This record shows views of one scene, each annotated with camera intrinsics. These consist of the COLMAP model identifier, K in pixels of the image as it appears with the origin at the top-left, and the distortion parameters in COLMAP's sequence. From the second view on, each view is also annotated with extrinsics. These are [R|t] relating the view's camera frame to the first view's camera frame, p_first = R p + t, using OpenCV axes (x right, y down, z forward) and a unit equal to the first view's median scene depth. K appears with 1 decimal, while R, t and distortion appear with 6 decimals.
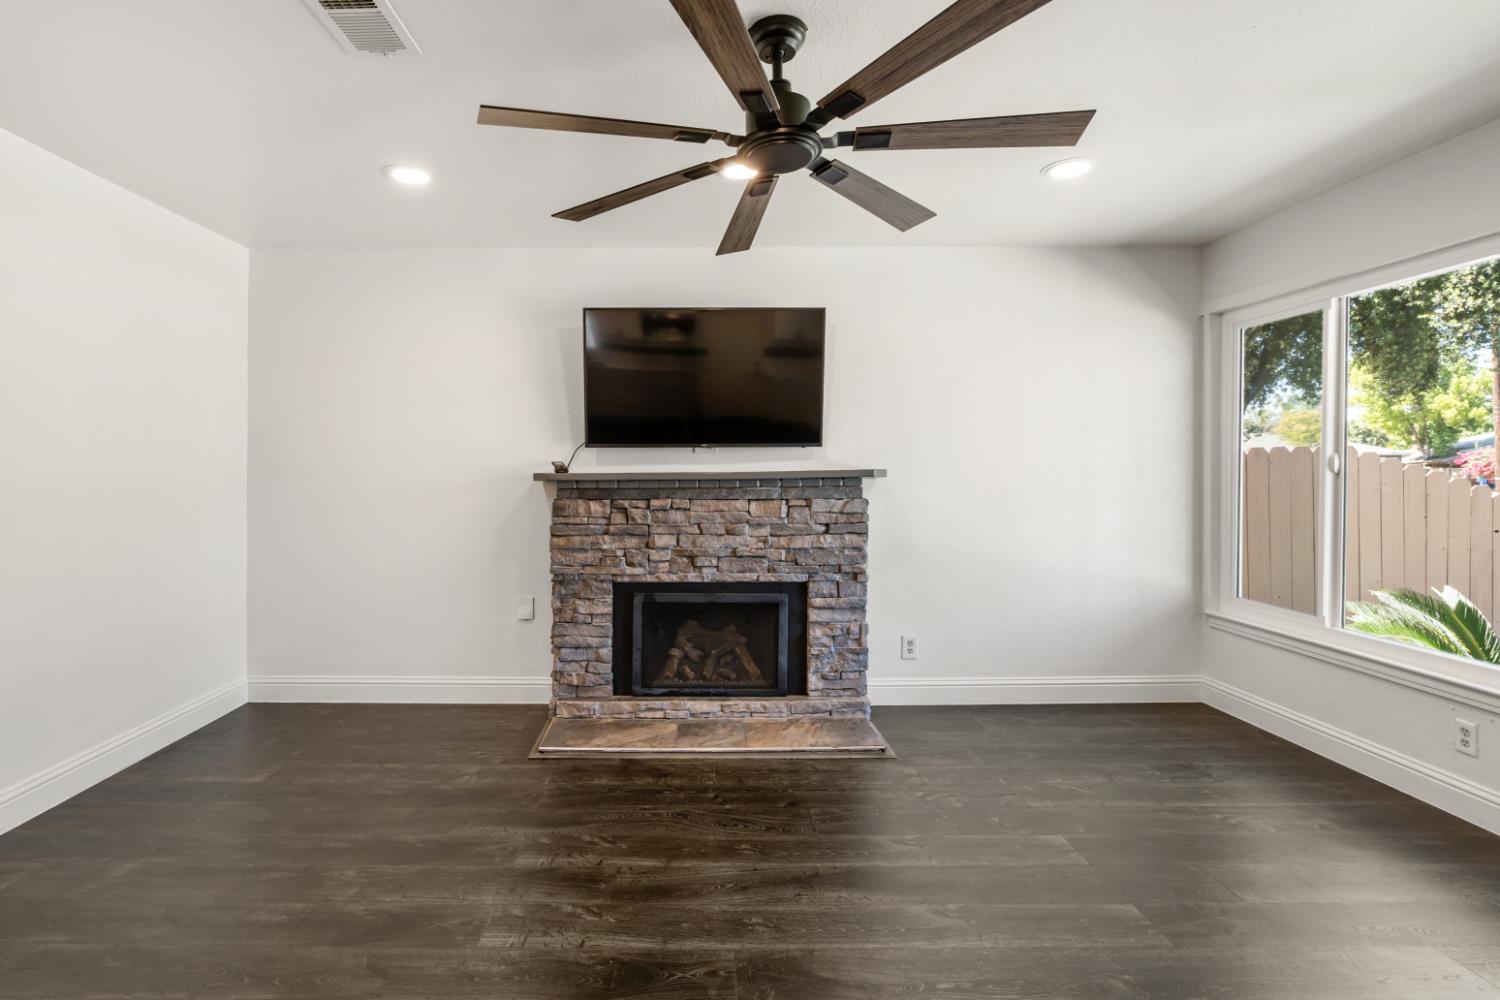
lens RADIAL K [[701.7, 0, 688.2], [0, 701.7, 463.8], [0, 0, 1]] dist [-0.015123, 0.004589]
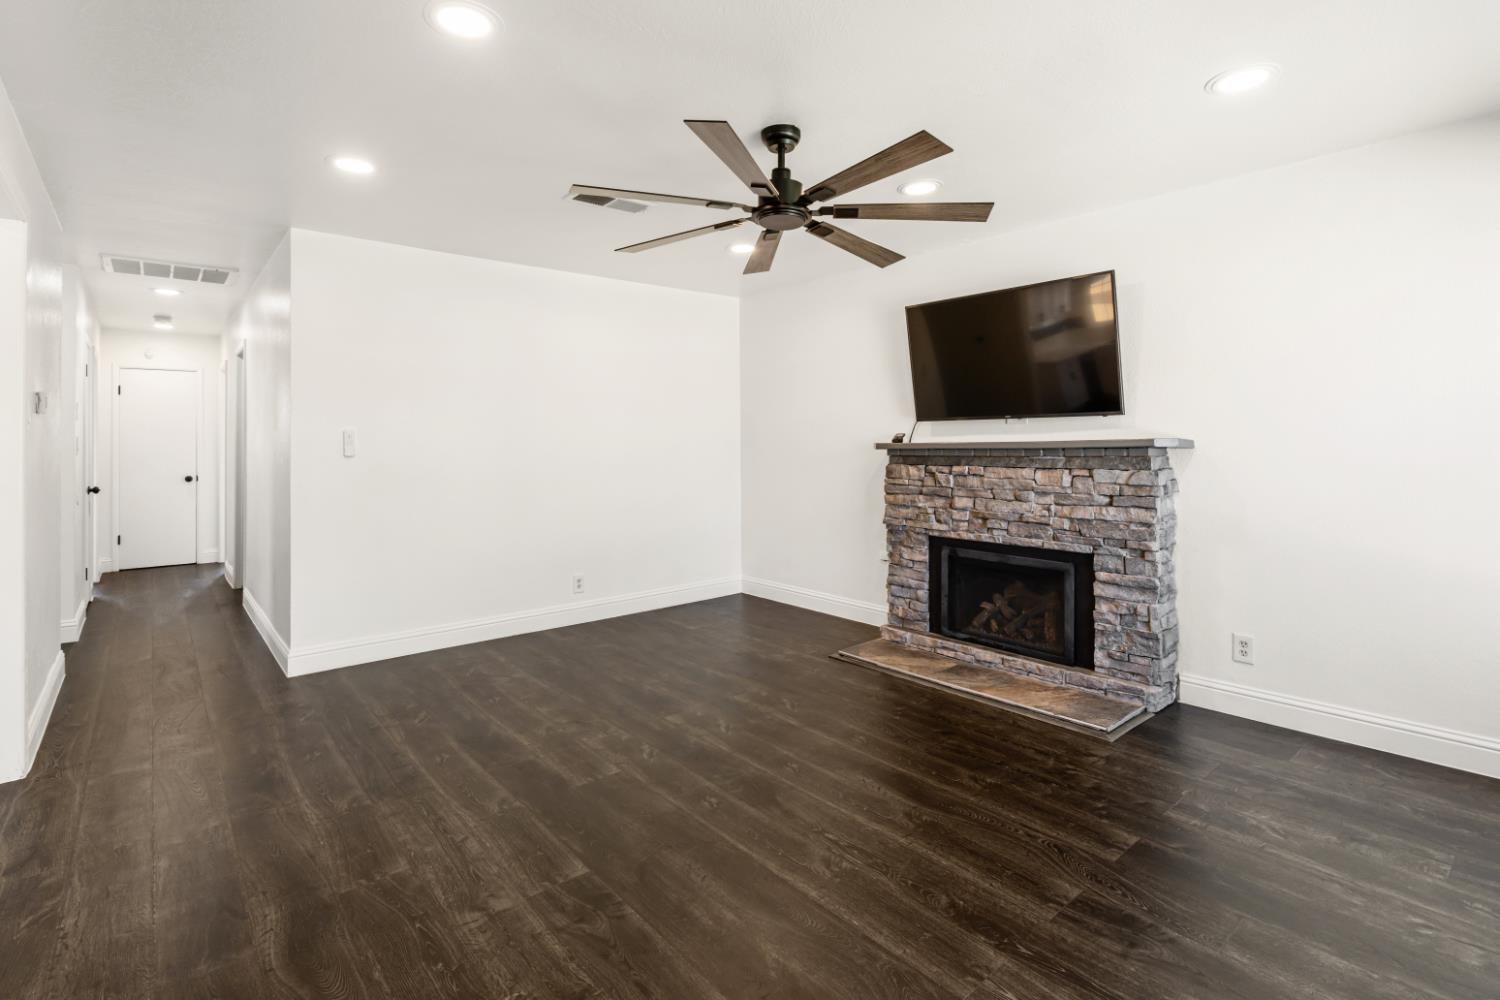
lens RADIAL K [[701.7, 0, 768.4], [0, 701.7, 414.6], [0, 0, 1]] dist [-0.015123, 0.004589]
pose [[0.664921, -0.031606, -0.746245, 0.604505], [0.014447, 0.999462, -0.029458, -0.003659], [0.746774, 0.008807, 0.665020, 0.012153]]
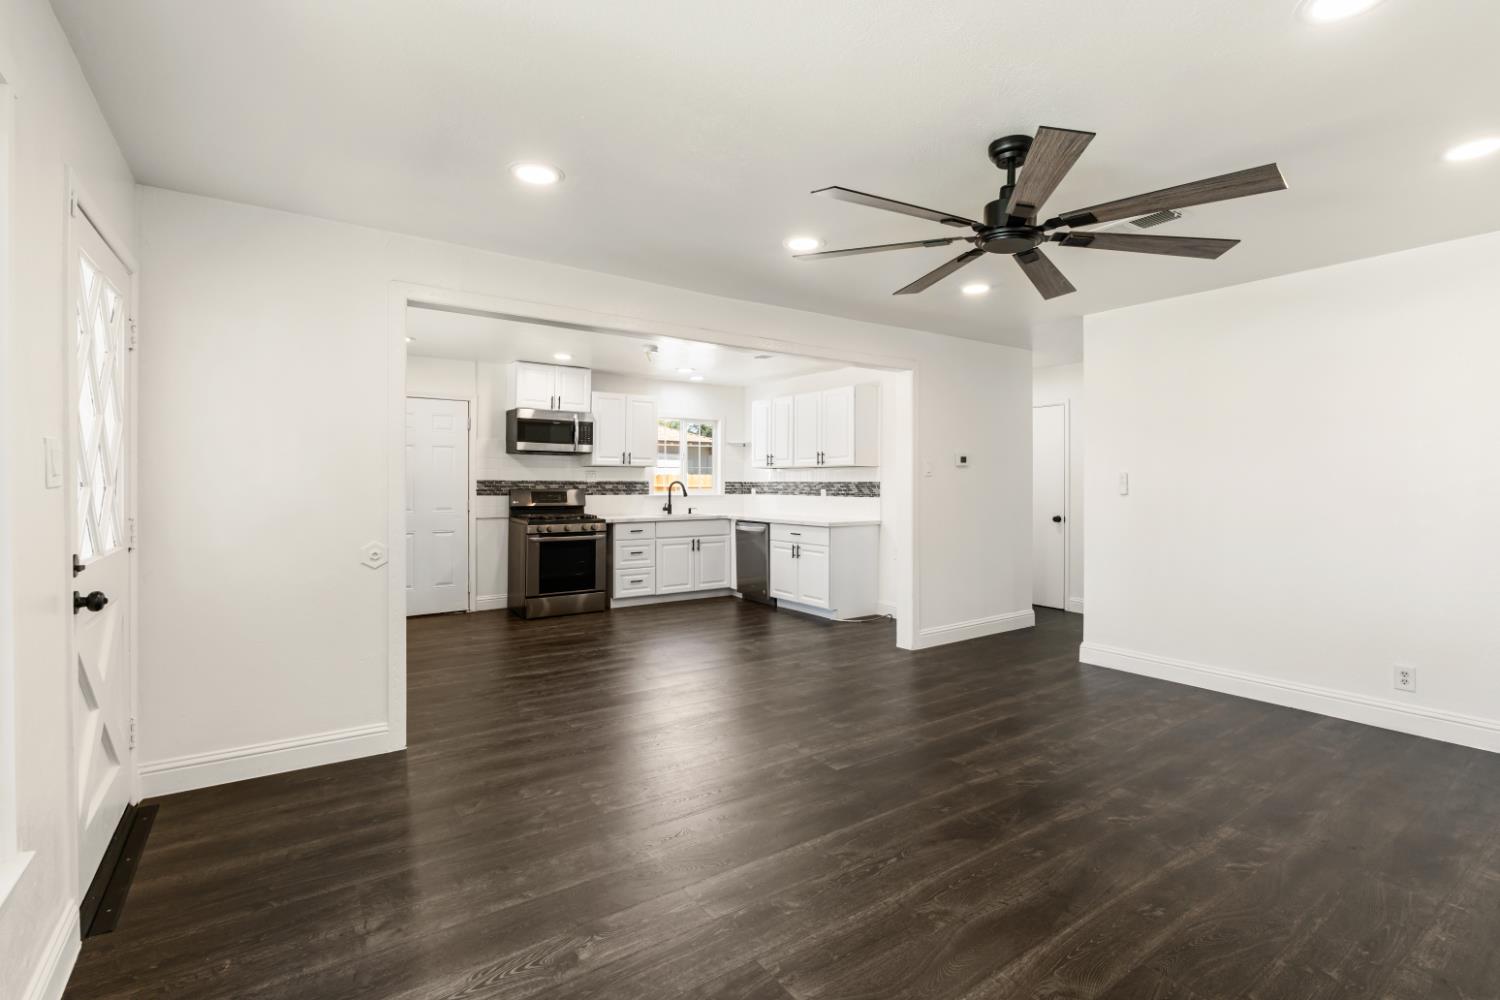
lens RADIAL K [[701.7, 0, 757.0], [0, 701.7, 476.0], [0, 0, 1]] dist [-0.015123, 0.004589]
pose [[-0.821455, -0.000936, -0.570272, 0.646846], [0.011927, 0.999752, -0.018821, 0.001463], [0.570148, -0.022263, -0.821240, 0.934699]]
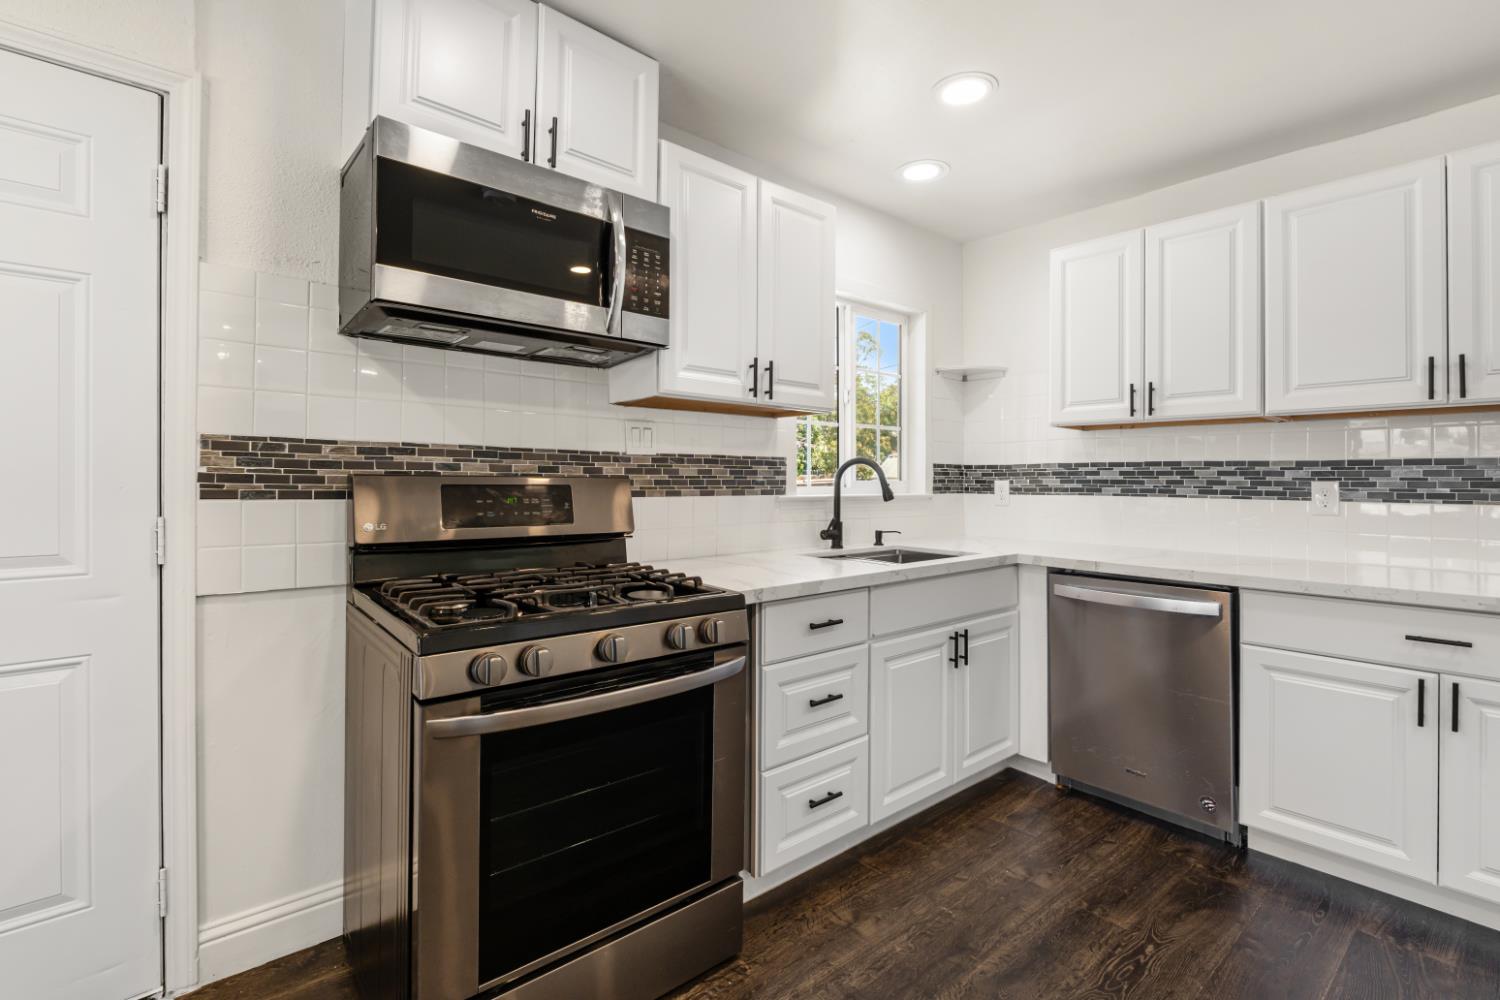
lens RADIAL K [[701.7, 0, 750.0], [0, 701.7, 476.9], [0, 0, 1]] dist [-0.015123, 0.004589]
pose [[-0.757209, -0.002018, -0.653170, 0.214128], [0.008522, 0.999880, -0.012970, 0.003654], [0.653118, -0.015387, -0.757100, -0.491034]]
